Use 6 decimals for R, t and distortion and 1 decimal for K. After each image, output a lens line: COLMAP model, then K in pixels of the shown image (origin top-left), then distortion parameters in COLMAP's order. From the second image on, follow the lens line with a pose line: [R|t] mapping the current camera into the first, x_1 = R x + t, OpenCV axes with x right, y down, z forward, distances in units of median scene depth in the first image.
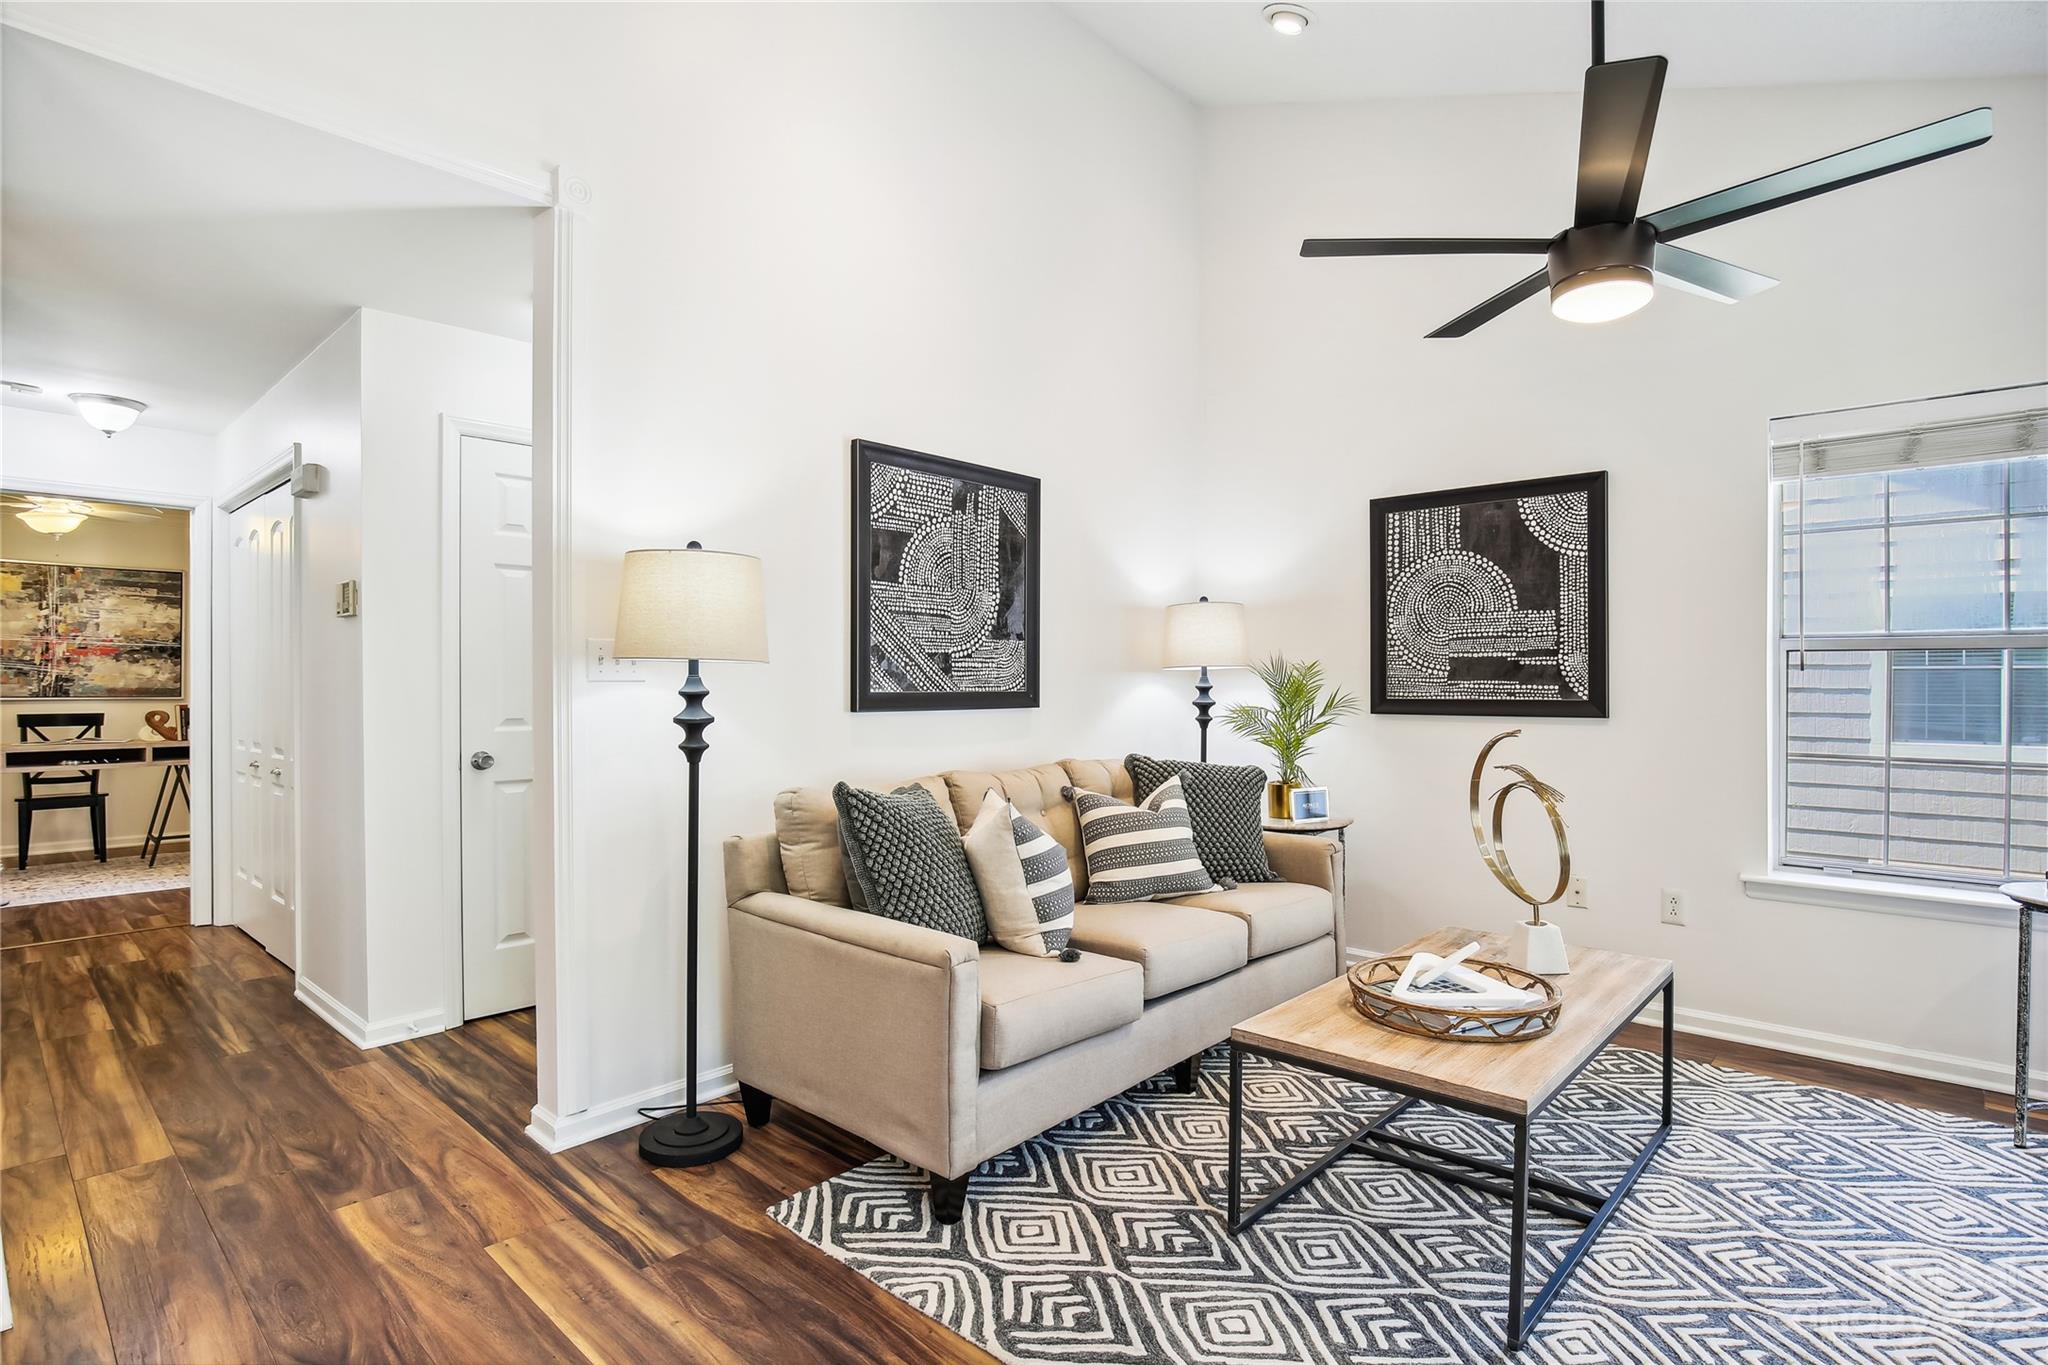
lens RADIAL K [[1039.1, 0, 1027.7], [0, 1039.1, 681.9], [0, 0, 1]] dist [-0.024739, 0.006296]
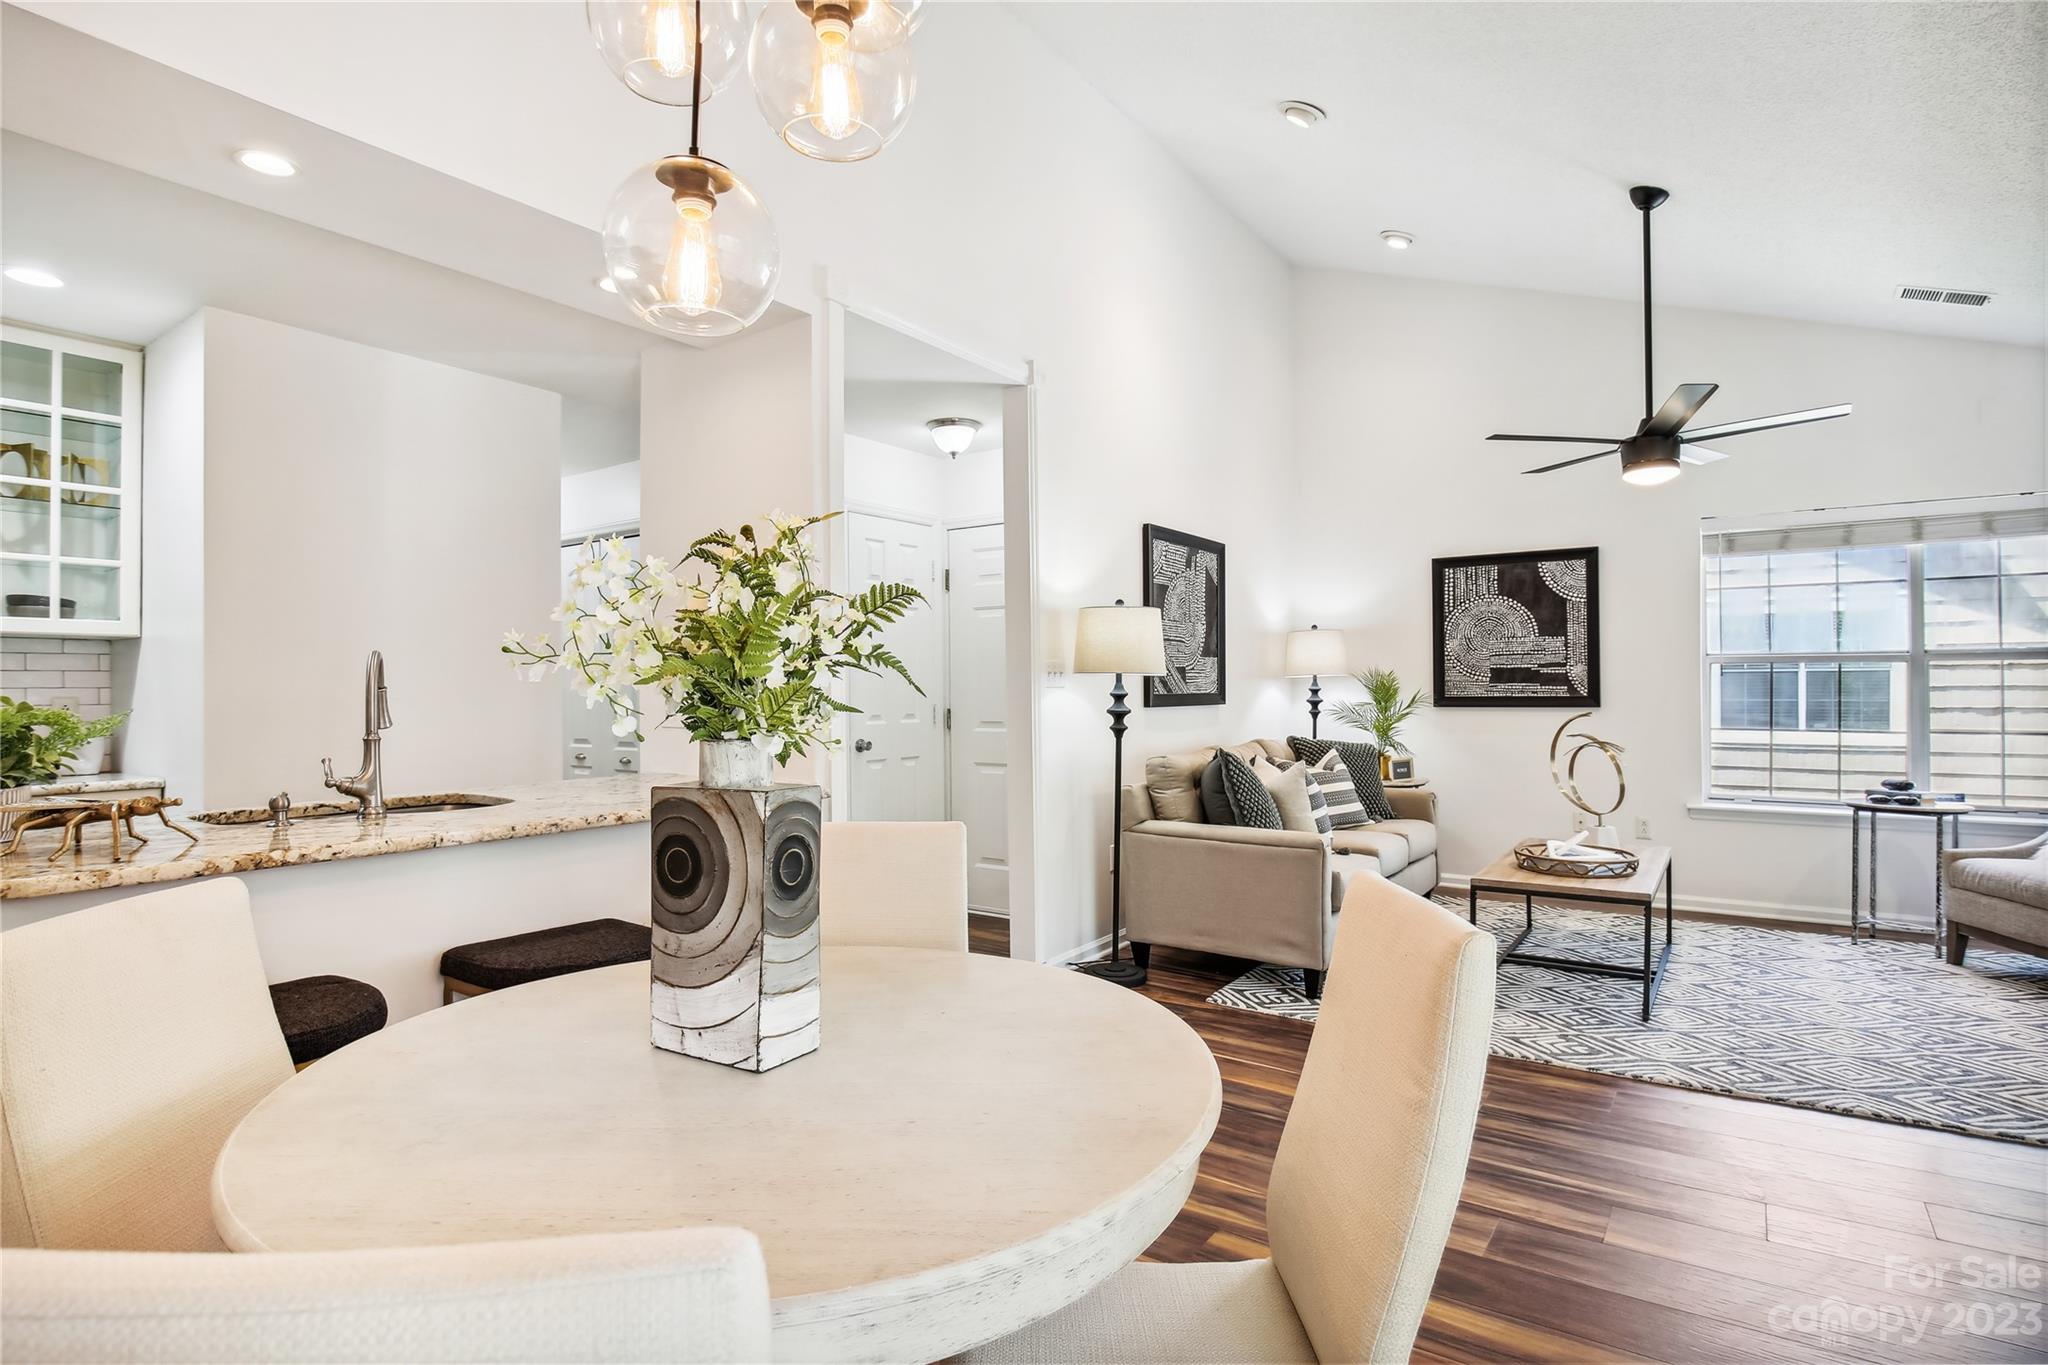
lens RADIAL K [[1039.1, 0, 1032.4], [0, 1039.1, 679.2], [0, 0, 1]] dist [-0.024739, 0.006296]
pose [[0.990914, -0.005327, 0.134393, -0.493556], [0.006371, 0.999953, -0.007338, -0.001169], [-0.134348, 0.008128, 0.990901, -0.418580]]
